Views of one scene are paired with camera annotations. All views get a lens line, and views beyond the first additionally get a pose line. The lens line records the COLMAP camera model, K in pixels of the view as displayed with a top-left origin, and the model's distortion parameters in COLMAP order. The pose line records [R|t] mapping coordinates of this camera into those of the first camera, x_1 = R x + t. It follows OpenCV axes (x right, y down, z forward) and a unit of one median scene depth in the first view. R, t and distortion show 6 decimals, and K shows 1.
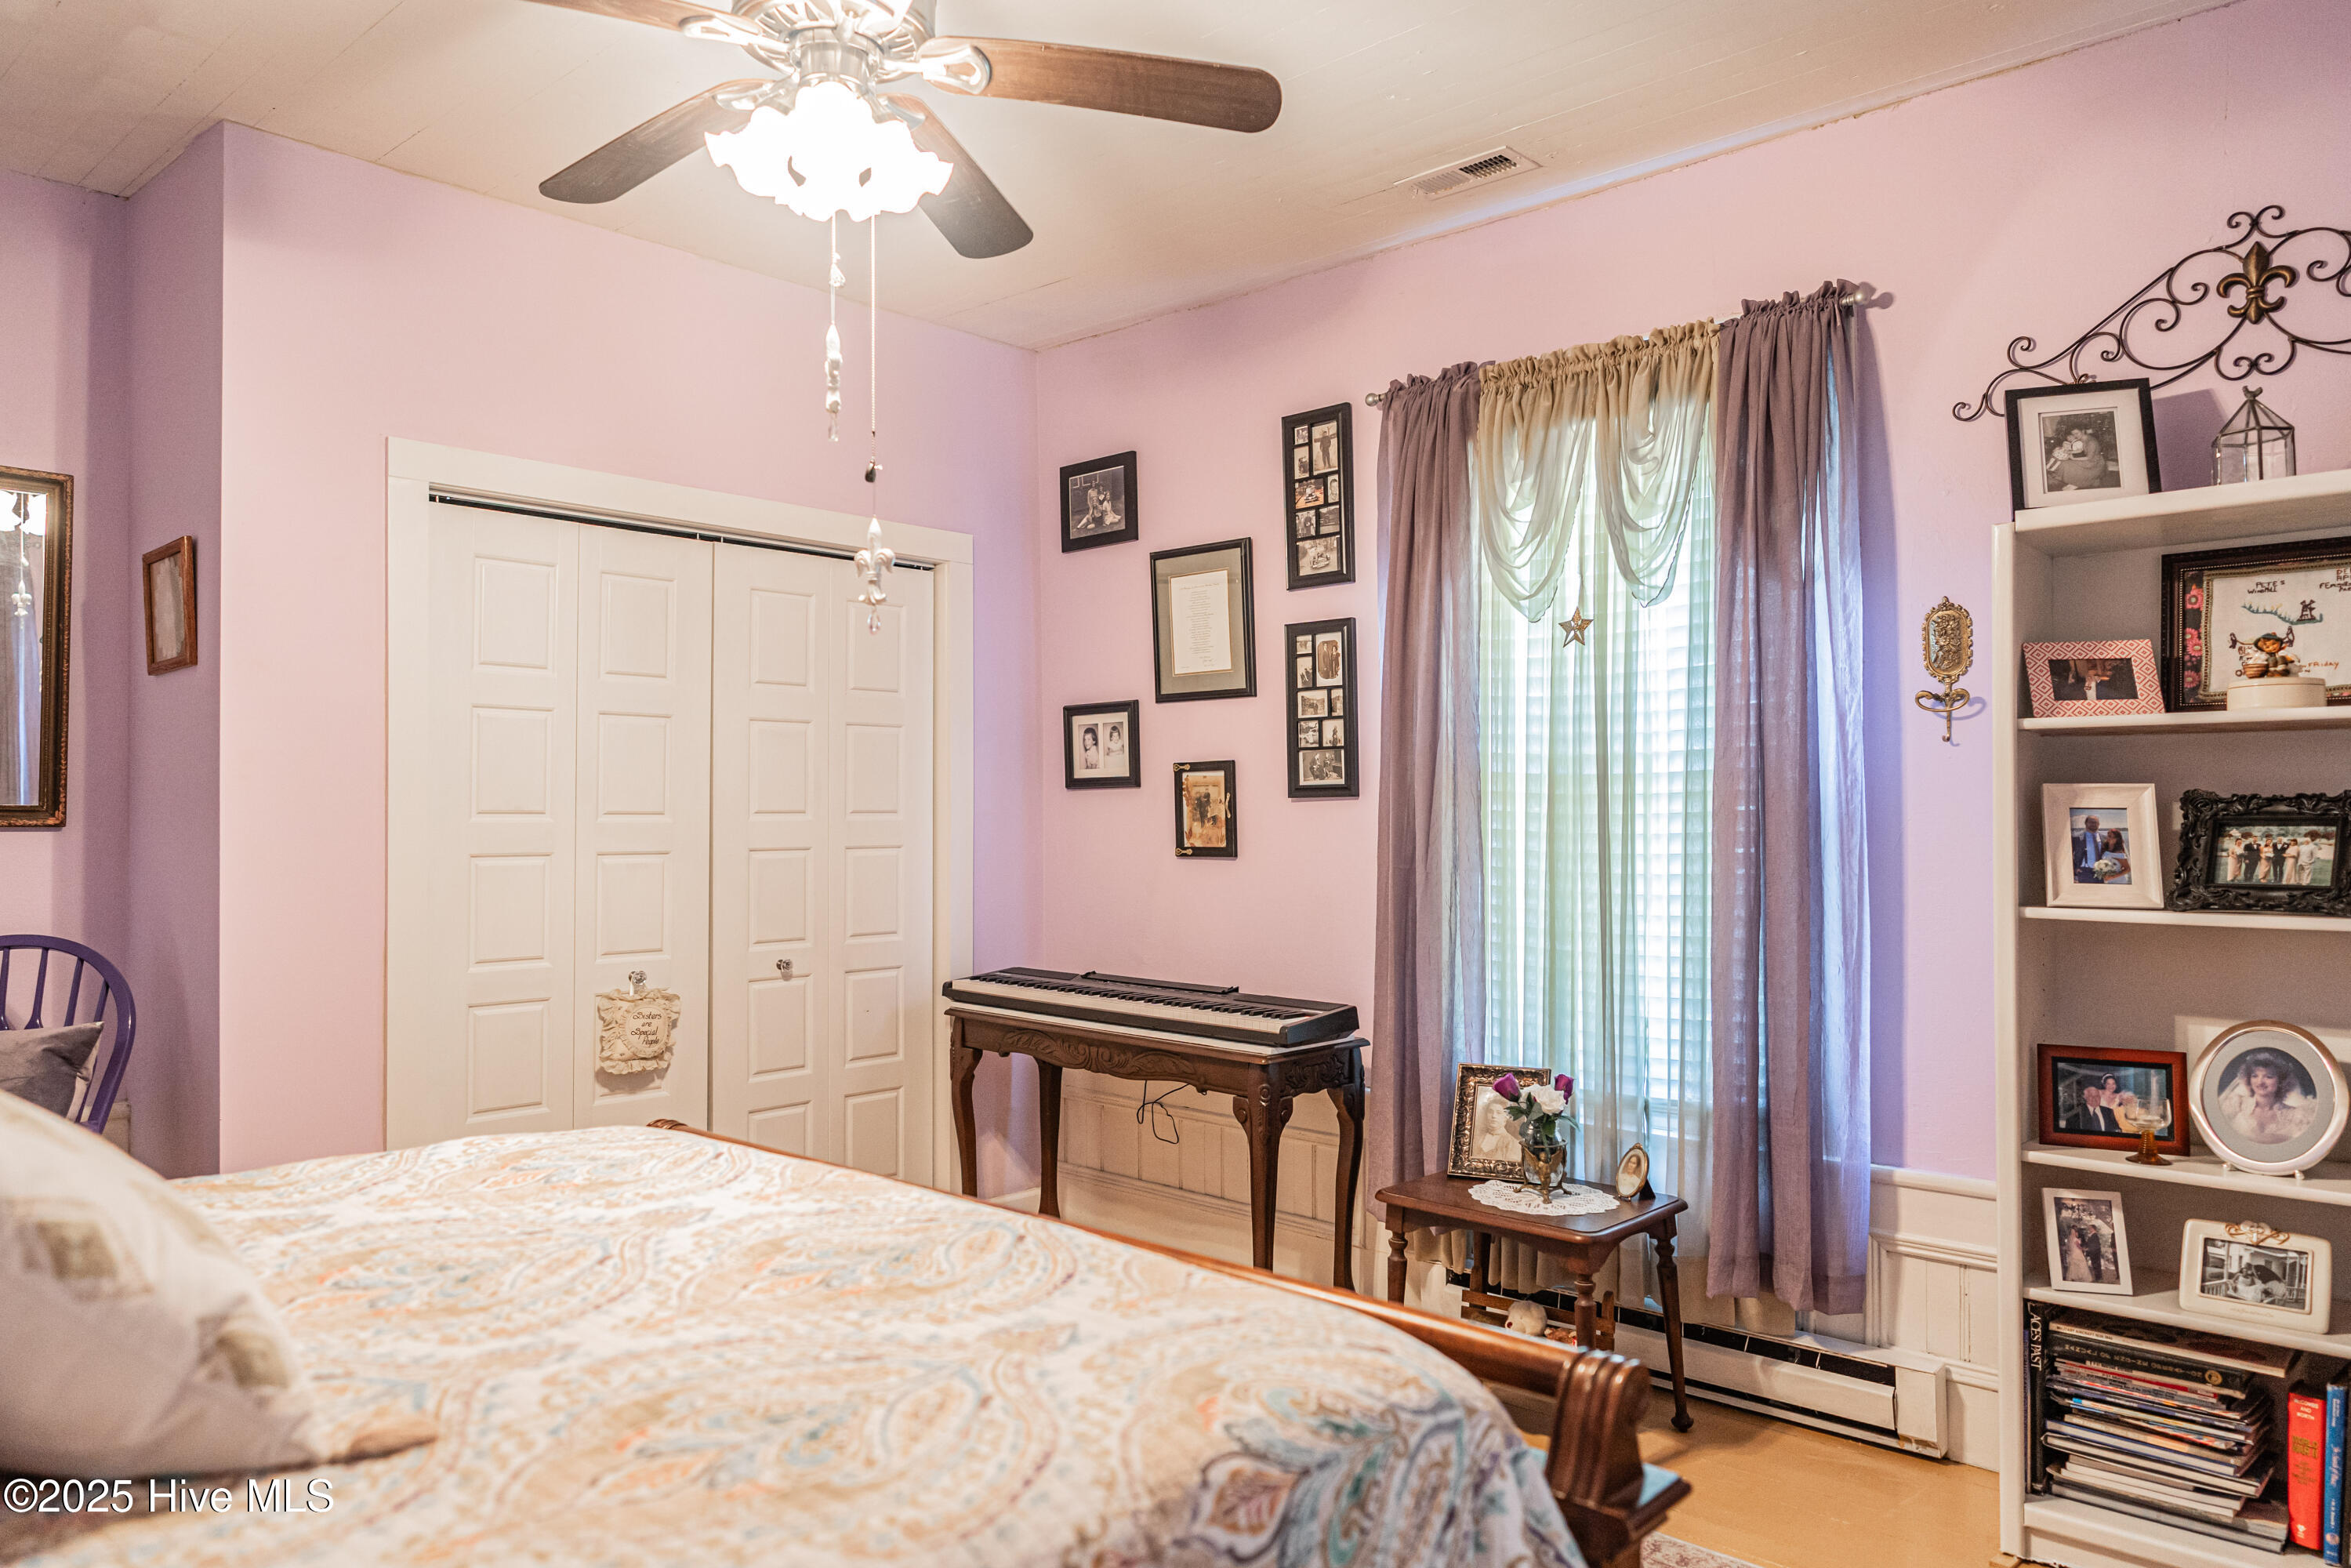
lens RADIAL K [[1578.0, 0, 1175.3], [0, 1578.0, 789.8], [0, 0, 1]] dist [-0.001147, 0.004580]
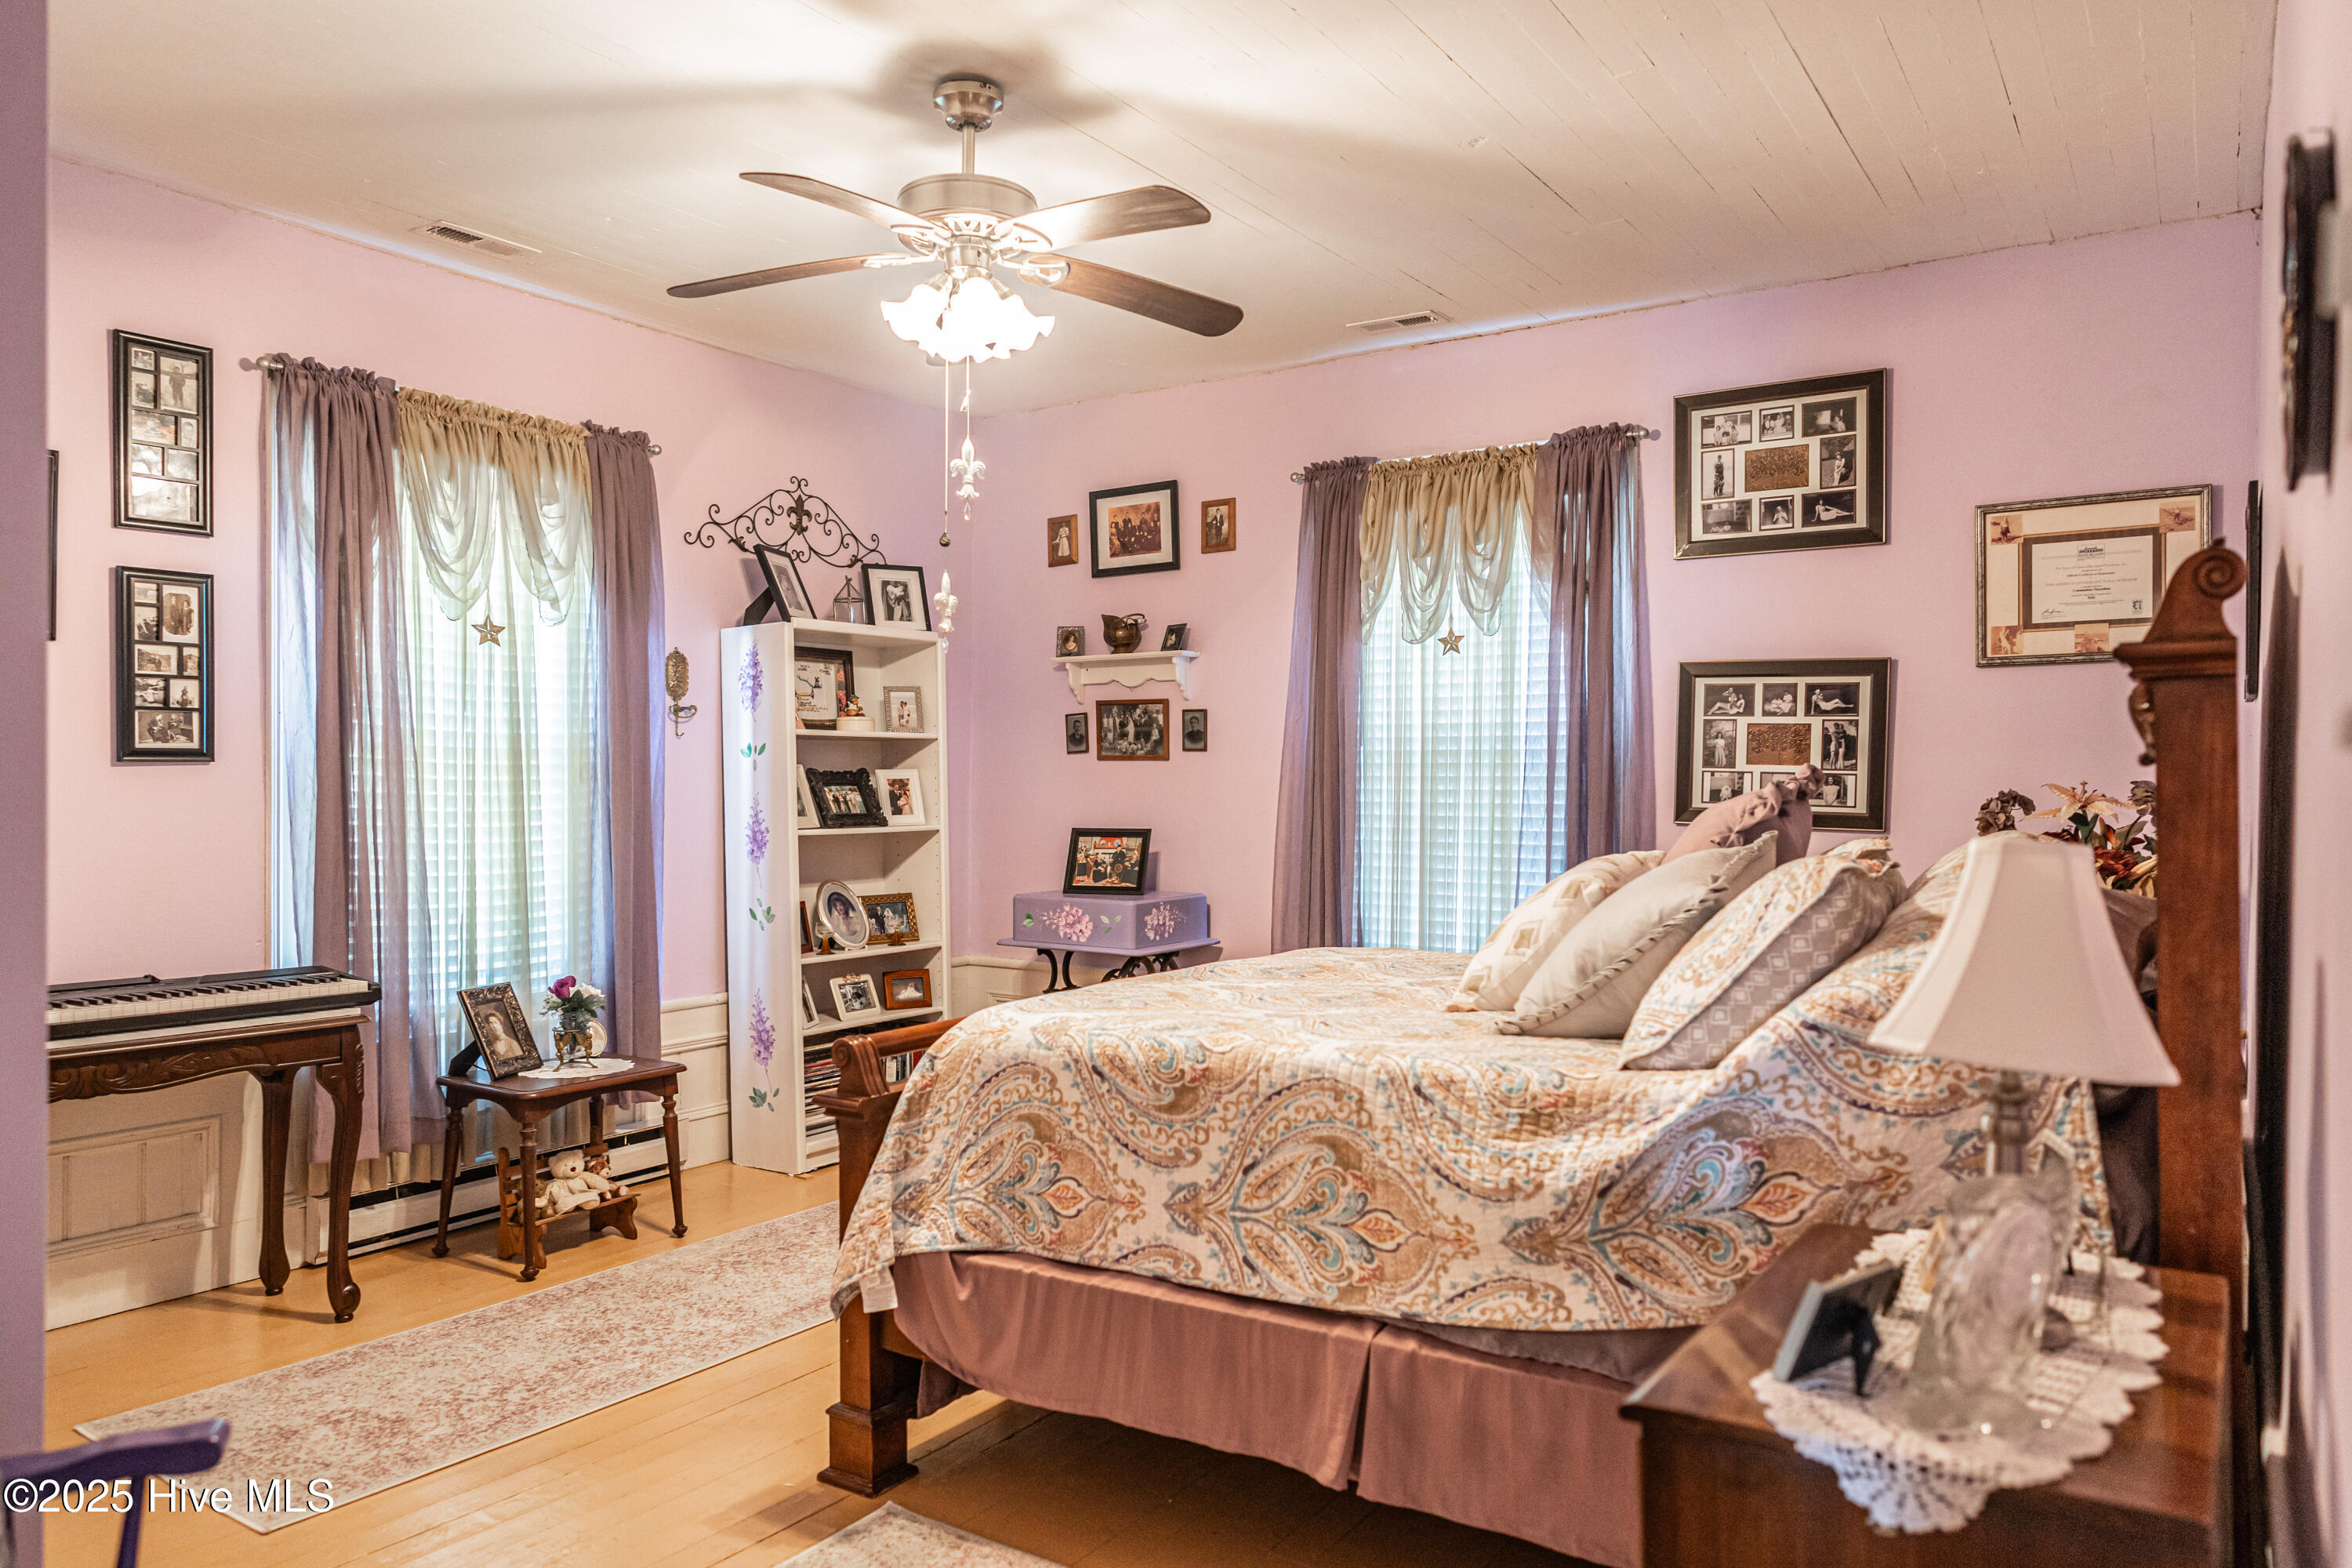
lens RADIAL K [[1578.6, 0, 1176.5], [0, 1578.6, 791.7], [0, 0, 1]] dist [-0.001147, 0.004580]
pose [[-0.157384, -0.003731, 0.987530, -0.919588], [-0.011597, 0.999931, 0.001929, 0.013807], [-0.987469, -0.011149, -0.157416, 0.565514]]
